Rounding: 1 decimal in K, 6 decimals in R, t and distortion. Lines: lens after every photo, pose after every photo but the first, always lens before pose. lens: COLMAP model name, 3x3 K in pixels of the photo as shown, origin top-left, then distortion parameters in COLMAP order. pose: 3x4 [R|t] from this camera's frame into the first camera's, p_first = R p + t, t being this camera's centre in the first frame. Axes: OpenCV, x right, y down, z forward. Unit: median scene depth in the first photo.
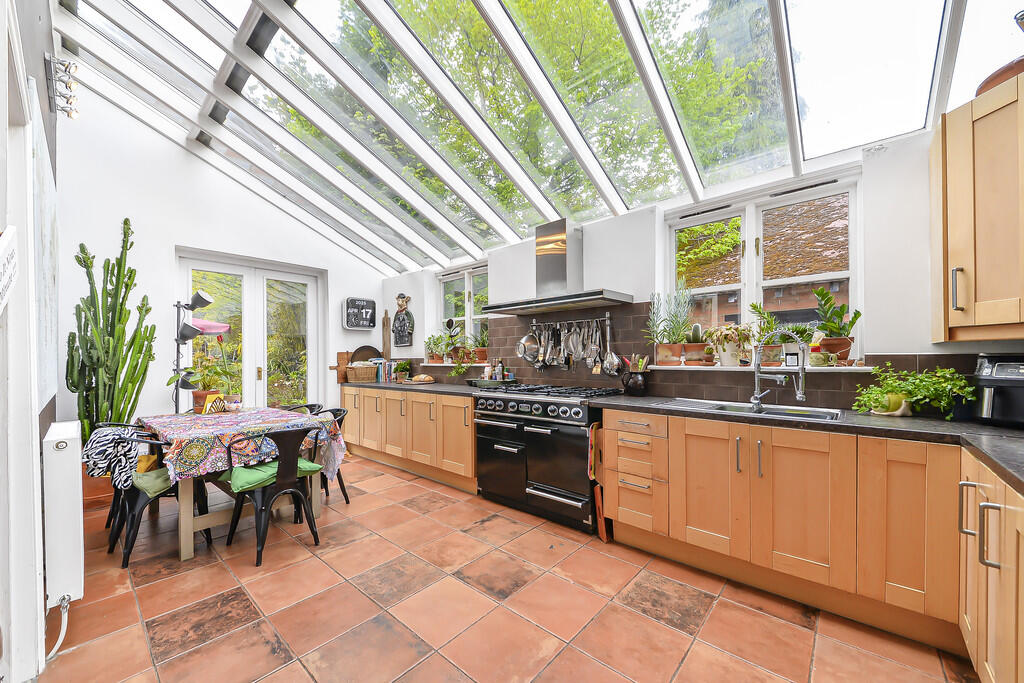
lens RADIAL K [[384.6, 0, 505.5], [0, 384.6, 358.7], [0, 0, 1]] dist [0.002535, -0.000134]
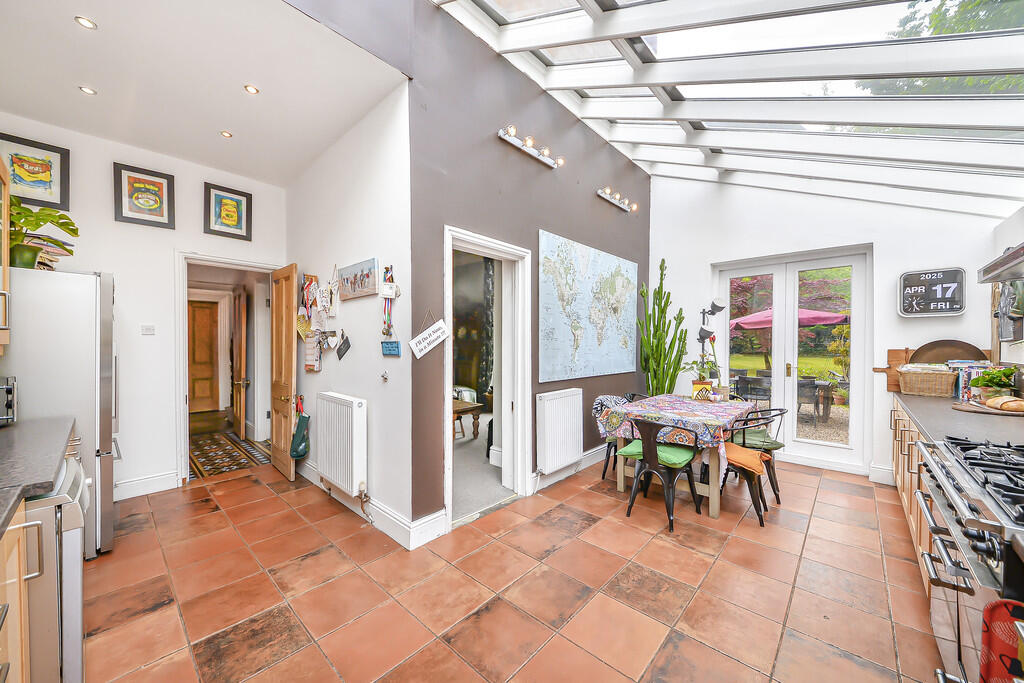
lens RADIAL K [[371.1, 0, 512.0], [0, 371.1, 341.5], [0, 0, 1]] dist [0.000274, -0.000048]
pose [[-0.022007, 0.001551, -0.999757, 0.428880], [-0.006548, 0.999977, 0.001696, -0.041755], [0.999736, 0.006584, -0.021996, 0.422425]]
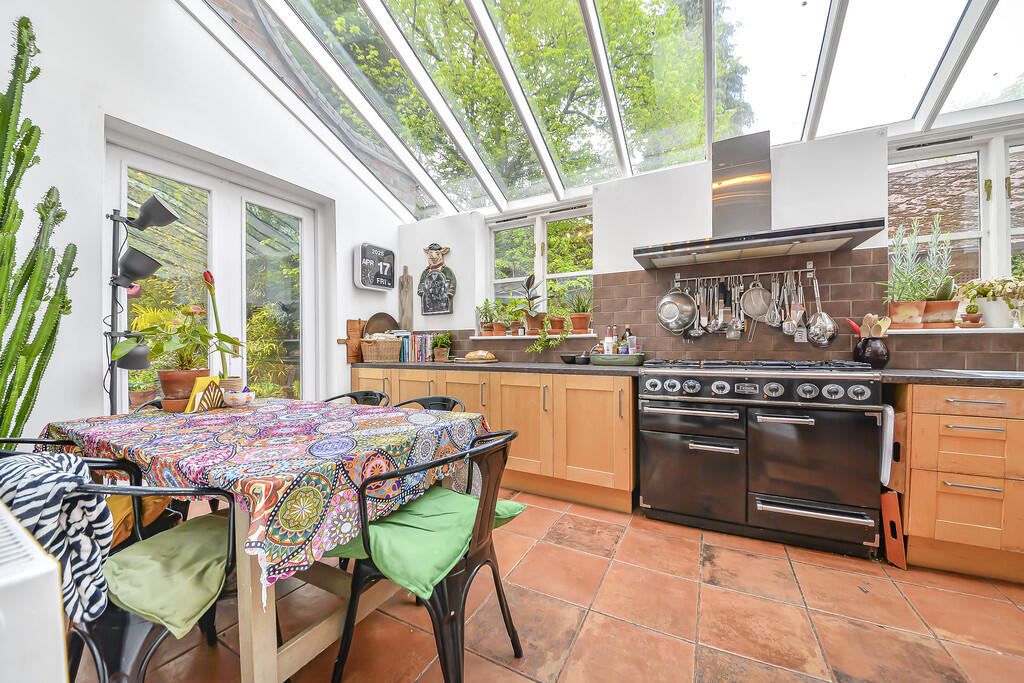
lens RADIAL K [[374.7, 0, 499.7], [0, 374.7, 349.4], [0, 0, 1]] dist [-0.016104, -0.000156]
pose [[0.972085, 0.003639, 0.234600, -0.472088], [-0.004566, 0.999984, 0.003410, 0.049535], [-0.234584, -0.004386, 0.972086, 0.388856]]
